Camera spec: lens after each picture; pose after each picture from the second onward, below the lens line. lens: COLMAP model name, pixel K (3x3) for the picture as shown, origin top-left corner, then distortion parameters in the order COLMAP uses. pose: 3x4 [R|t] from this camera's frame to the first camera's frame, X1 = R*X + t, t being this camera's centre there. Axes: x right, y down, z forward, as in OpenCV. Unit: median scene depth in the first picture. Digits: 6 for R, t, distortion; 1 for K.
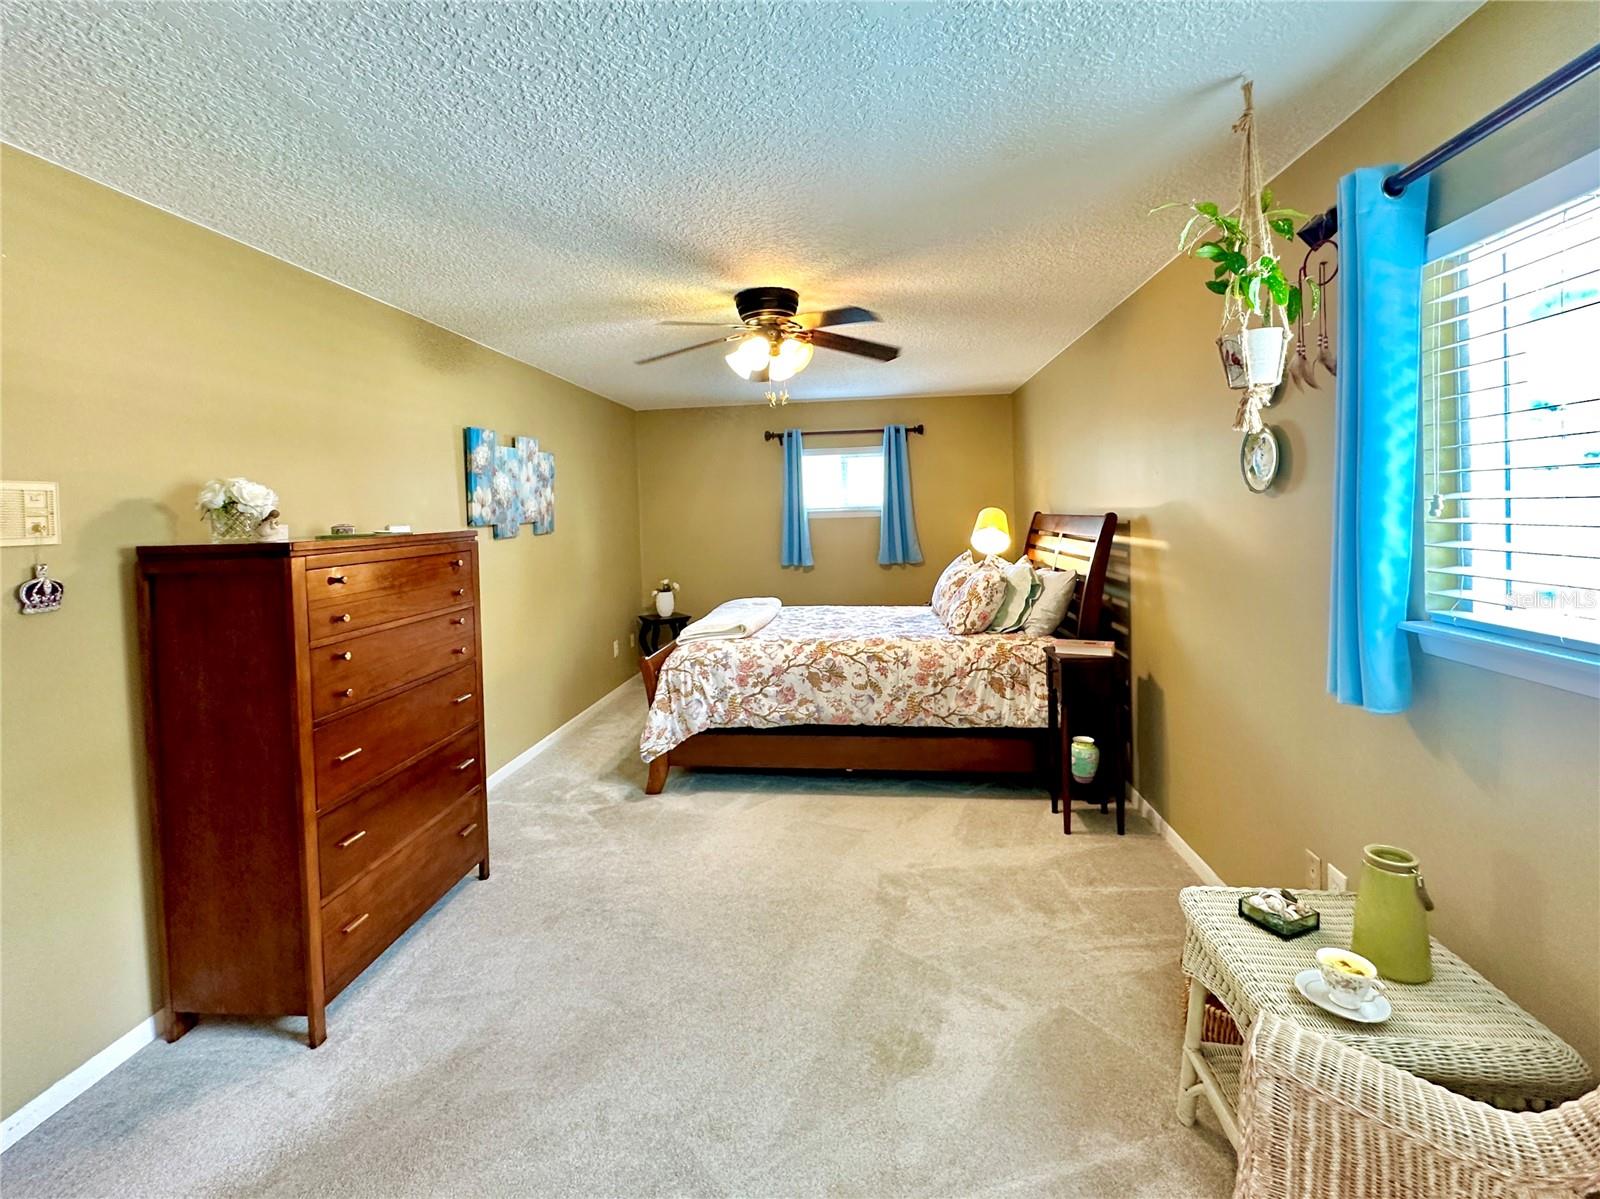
lens RADIAL K [[760.8, 0, 797.5], [0, 760.8, 527.3], [0, 0, 1]] dist [-0.003391, 0.000311]
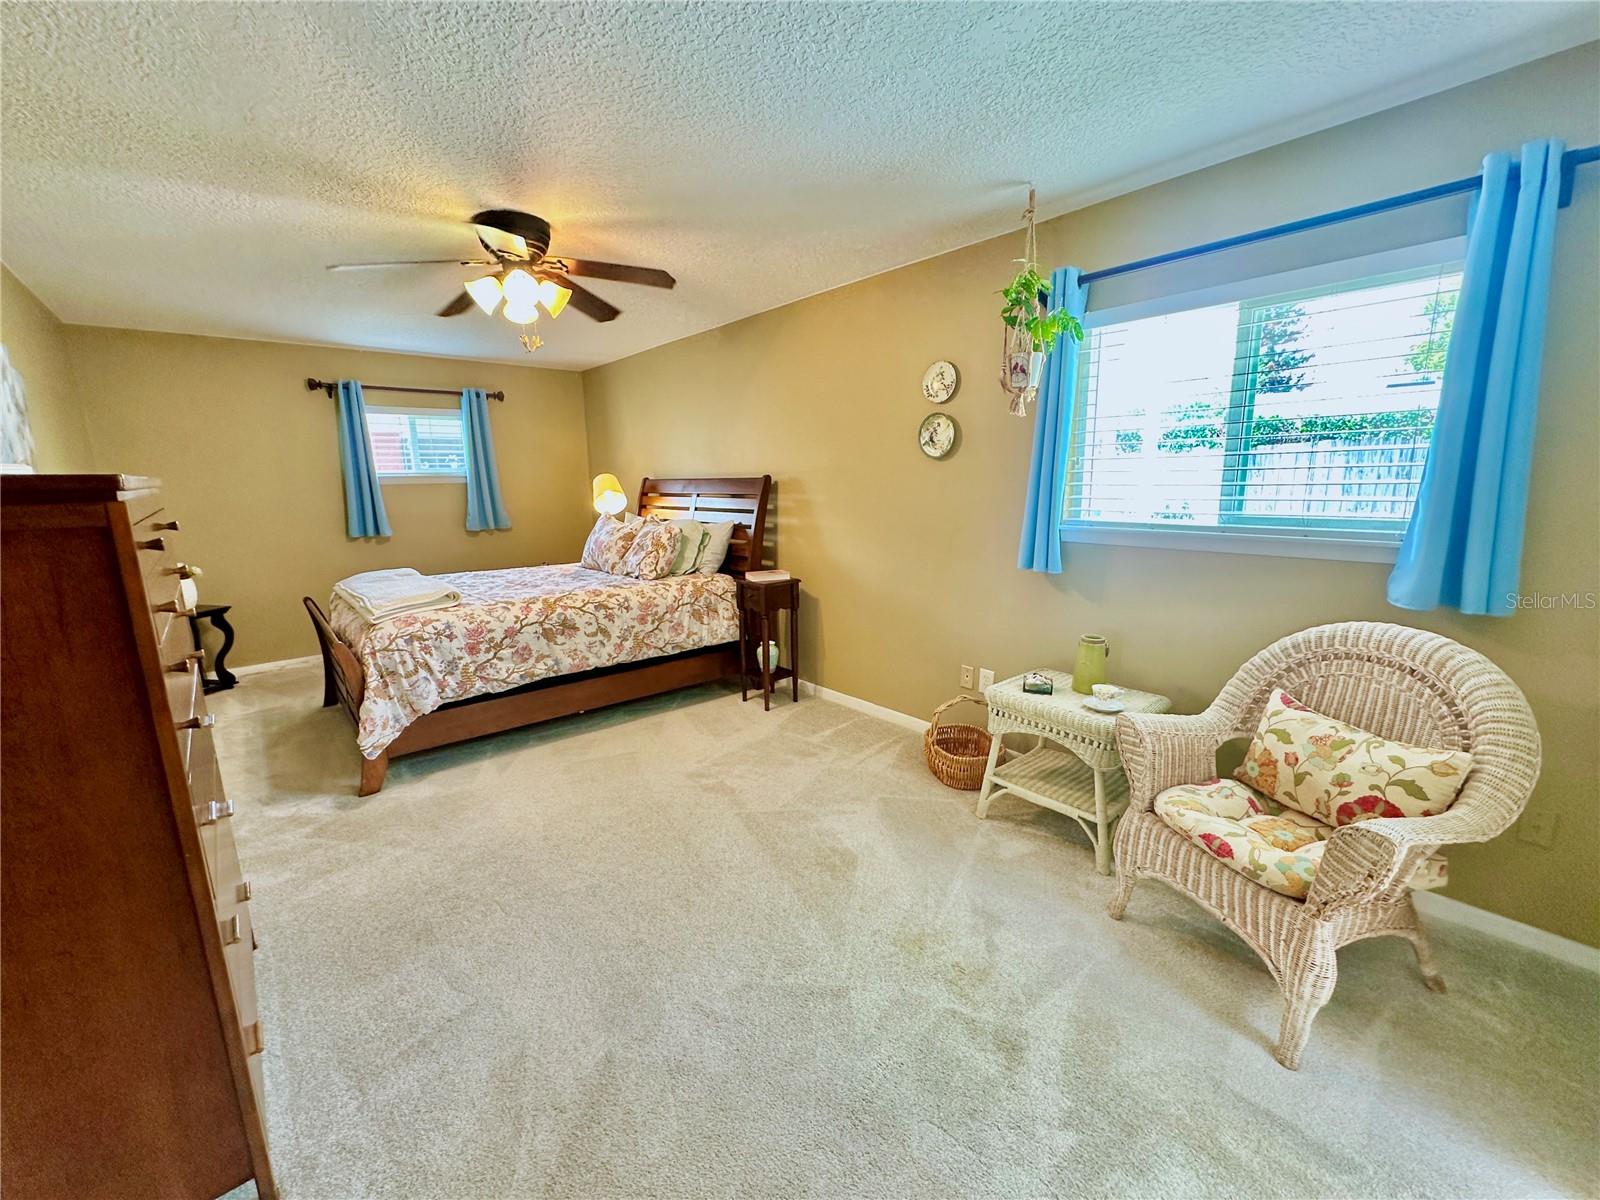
lens RADIAL K [[645.5, 0, 807.0], [0, 645.5, 600.7], [0, 0, 1]] dist [-0.003129, 0.000872]
pose [[0.678558, -0.121676, 0.724399, -0.369760], [0.012997, 0.988019, 0.153782, 0.024549], [-0.734432, -0.094935, 0.672010, 0.159992]]
